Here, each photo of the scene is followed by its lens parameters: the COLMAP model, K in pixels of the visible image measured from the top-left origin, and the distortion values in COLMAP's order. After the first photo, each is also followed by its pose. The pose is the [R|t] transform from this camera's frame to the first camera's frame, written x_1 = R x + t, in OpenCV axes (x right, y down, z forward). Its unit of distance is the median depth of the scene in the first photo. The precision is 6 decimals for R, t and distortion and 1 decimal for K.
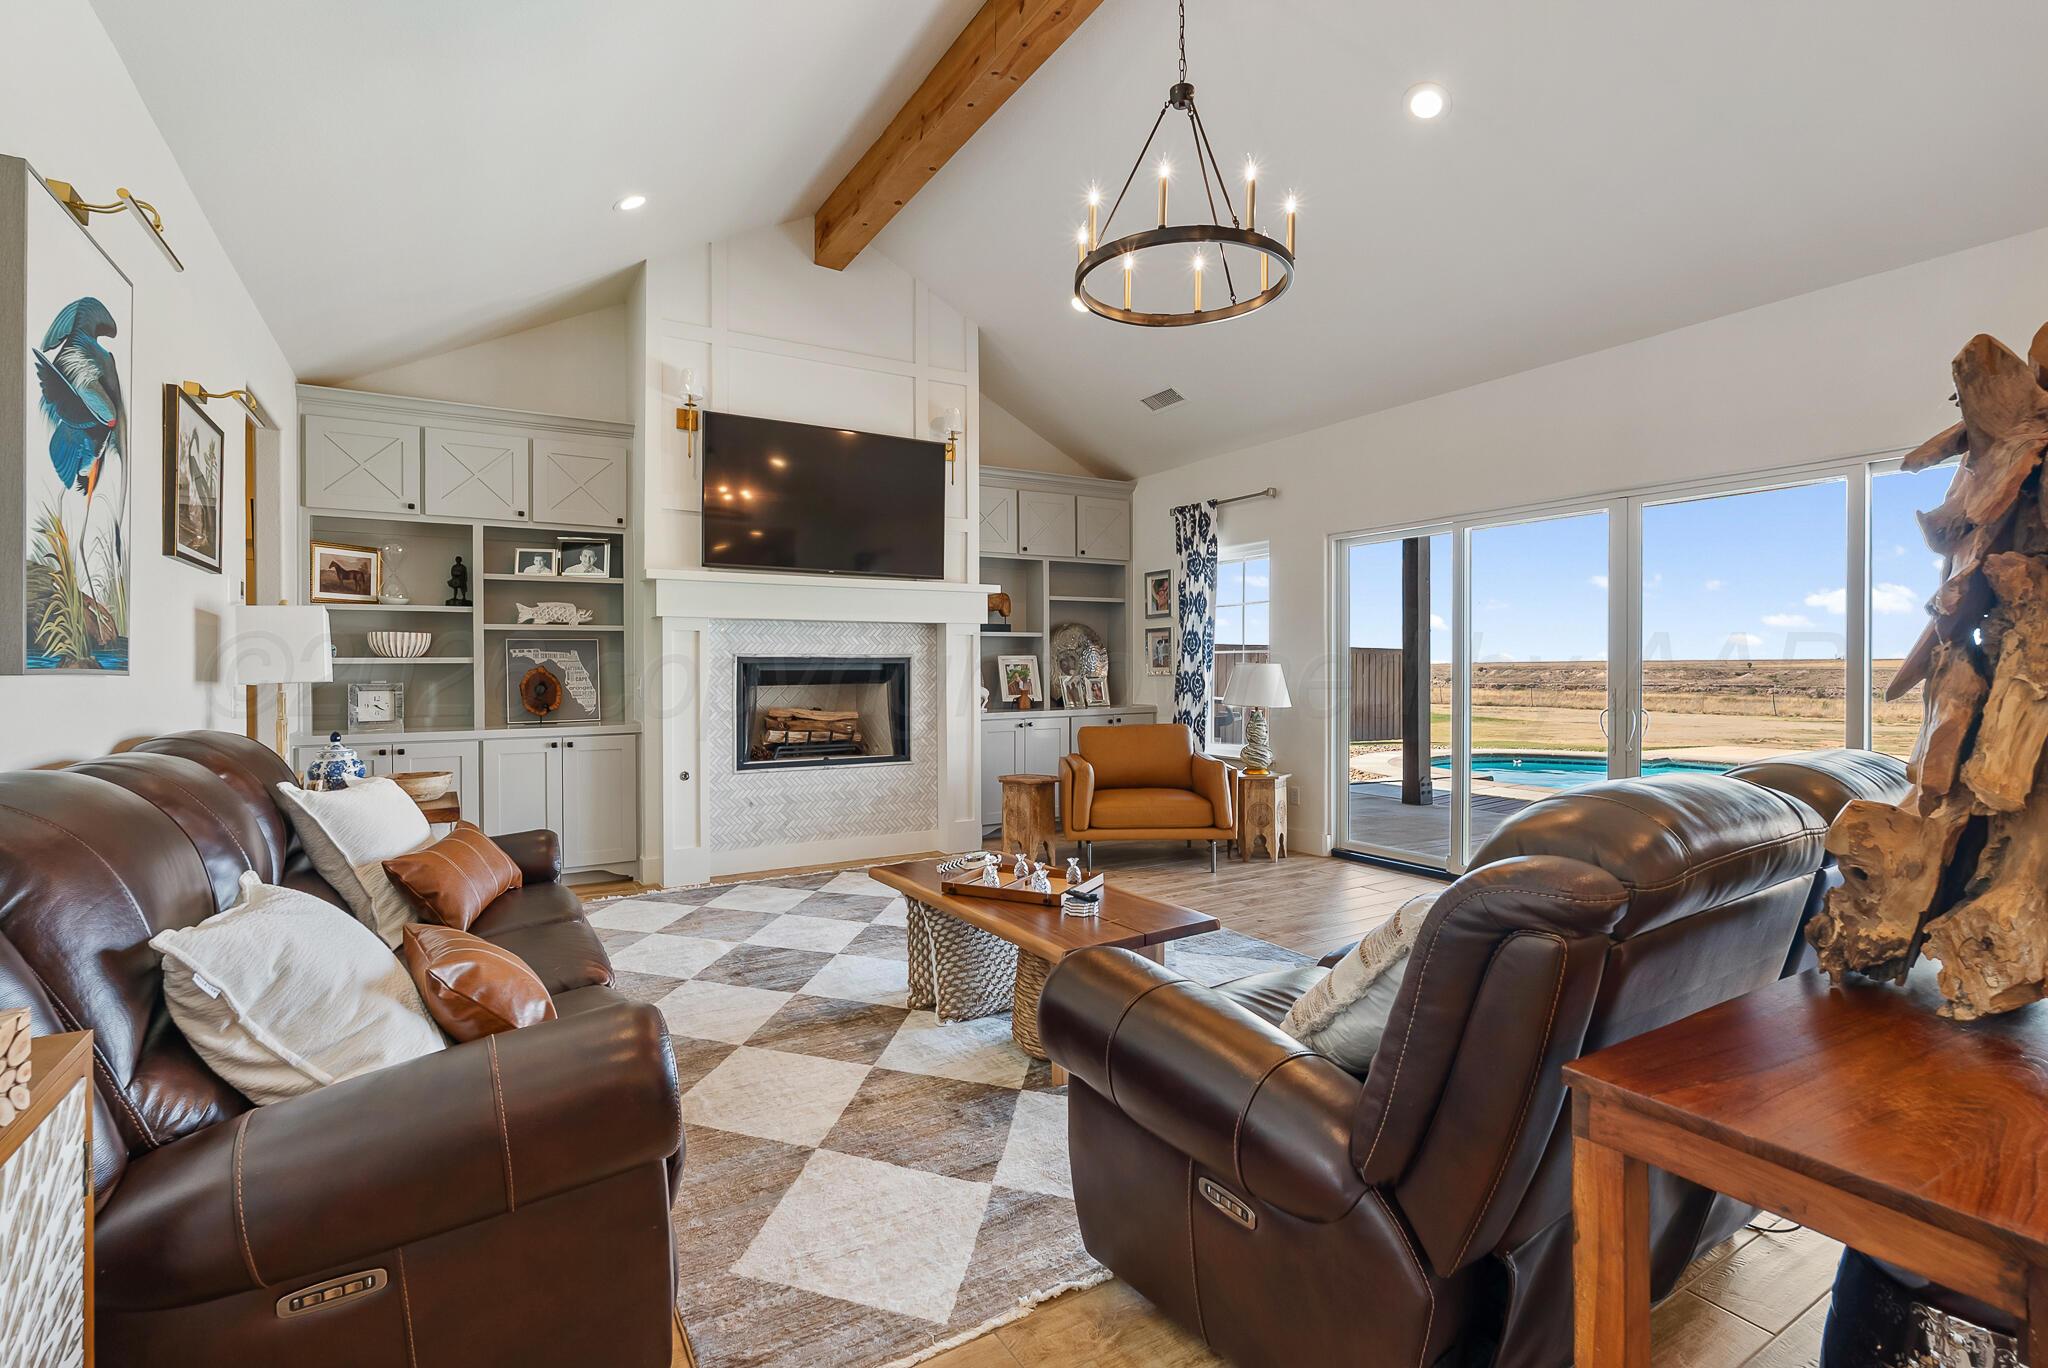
lens RADIAL K [[929.0, 0, 1024.0], [0, 929.0, 684.0], [0, 0, 1]] dist [0.001088, -0.000648]
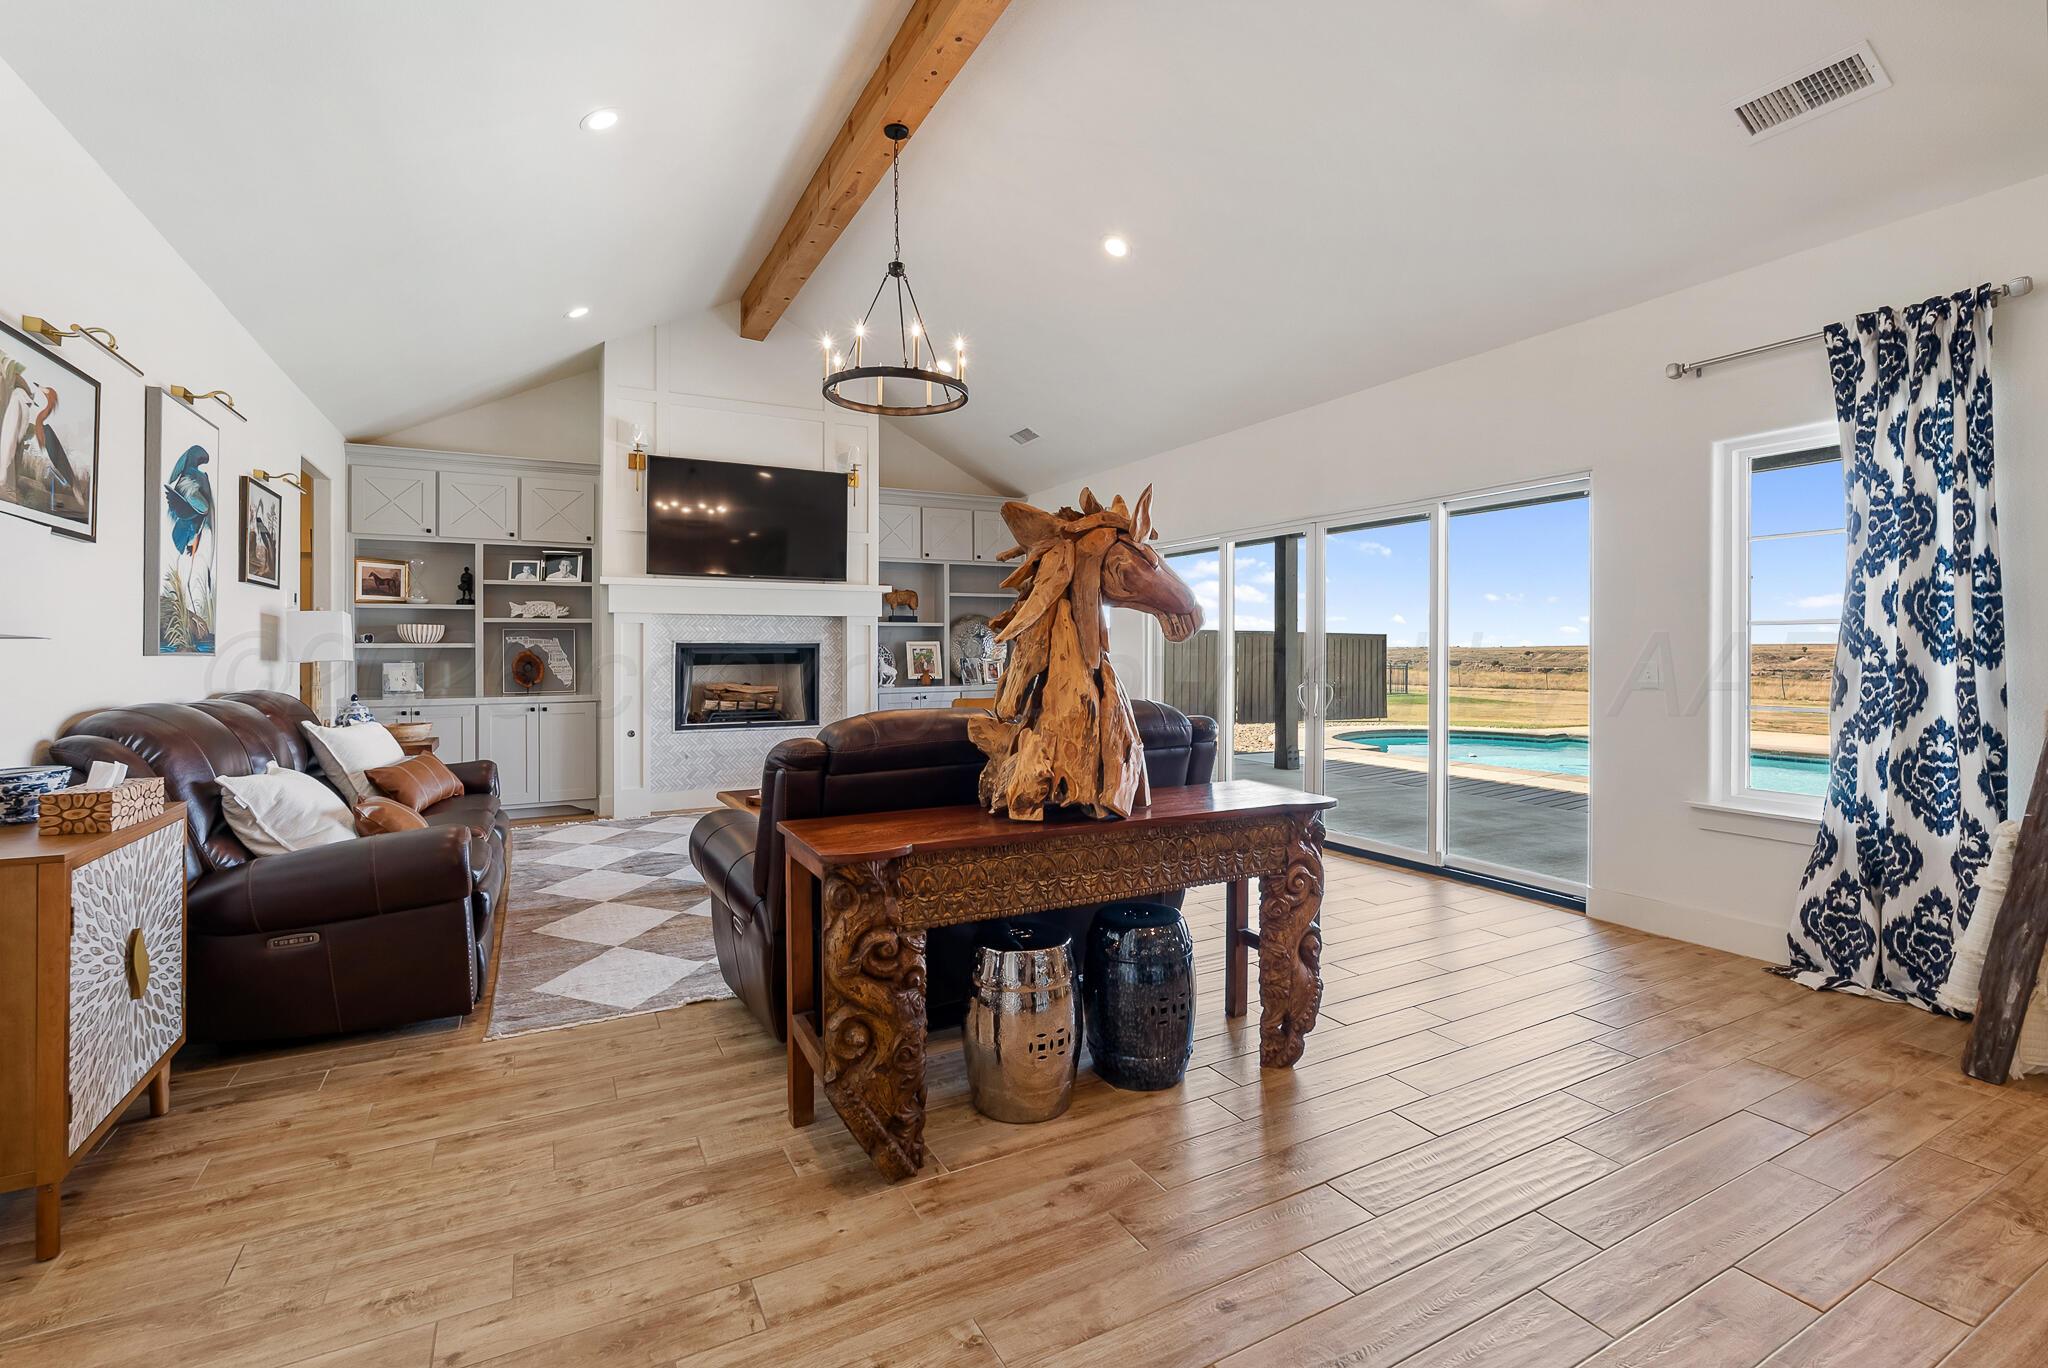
lens RADIAL K [[910.1, 0, 1032.9], [0, 910.1, 661.7], [0, 0, 1]] dist [0.001071, 0.000495]
pose [[0.998646, 0.002360, -0.051961, 0.271520], [-0.002649, 0.999981, -0.005493, 0.002775], [0.051947, 0.005624, 0.998634, -0.258520]]
